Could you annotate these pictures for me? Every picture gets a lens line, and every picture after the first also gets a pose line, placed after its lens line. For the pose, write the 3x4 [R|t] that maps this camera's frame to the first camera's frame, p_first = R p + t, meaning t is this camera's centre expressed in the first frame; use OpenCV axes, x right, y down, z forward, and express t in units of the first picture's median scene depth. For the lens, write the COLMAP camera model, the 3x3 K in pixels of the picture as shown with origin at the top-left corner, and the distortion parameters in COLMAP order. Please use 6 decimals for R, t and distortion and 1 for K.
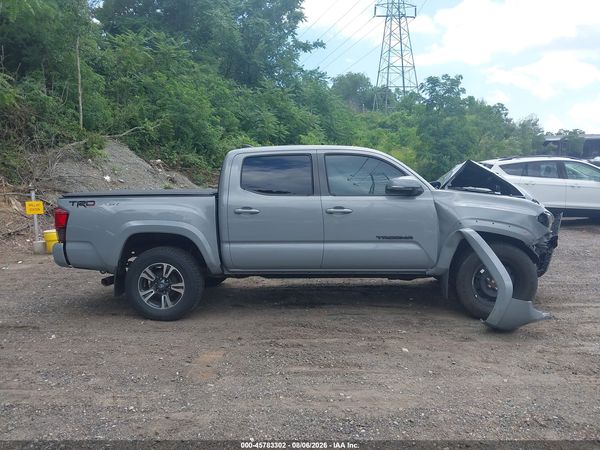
lens RADIAL K [[460.0, 0, 300.0], [0, 460.0, 225.0], [0, 0, 1]] dist [0.005339, -0.001570]
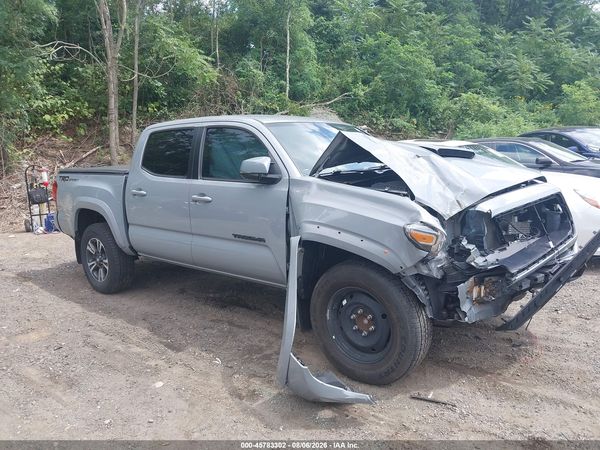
lens RADIAL K [[470.5, 0, 295.8], [0, 470.5, 225.2], [0, 0, 1]] dist [0.009323, -0.001828]
pose [[0.808371, 0.088247, -0.582021, 0.687463], [-0.043471, 0.994949, 0.090480, -0.064595], [0.587066, -0.047841, 0.808125, 0.402172]]
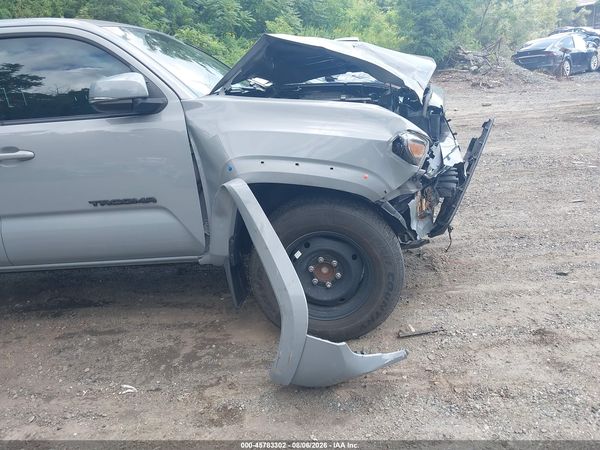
lens RADIAL K [[467.0, 0, 296.1], [0, 467.0, 233.1], [0, 0, 1]] dist [0.000500, 0.002667]
pose [[0.996532, -0.067522, -0.048628, 0.400418], [0.076716, 0.971875, 0.222650, -0.037462], [0.032227, -0.225608, 0.973685, 0.476887]]
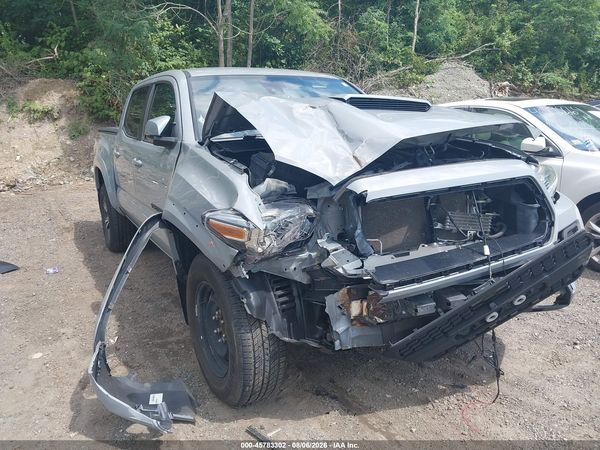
lens RADIAL K [[474.8, 0, 296.1], [0, 474.8, 226.2], [0, 0, 1]] dist [-0.003325, -0.004226]
pose [[0.571225, 0.194204, -0.797488, 0.837180], [-0.068706, 0.979509, 0.189317, -0.089381], [0.817913, -0.053351, 0.572863, 0.731843]]
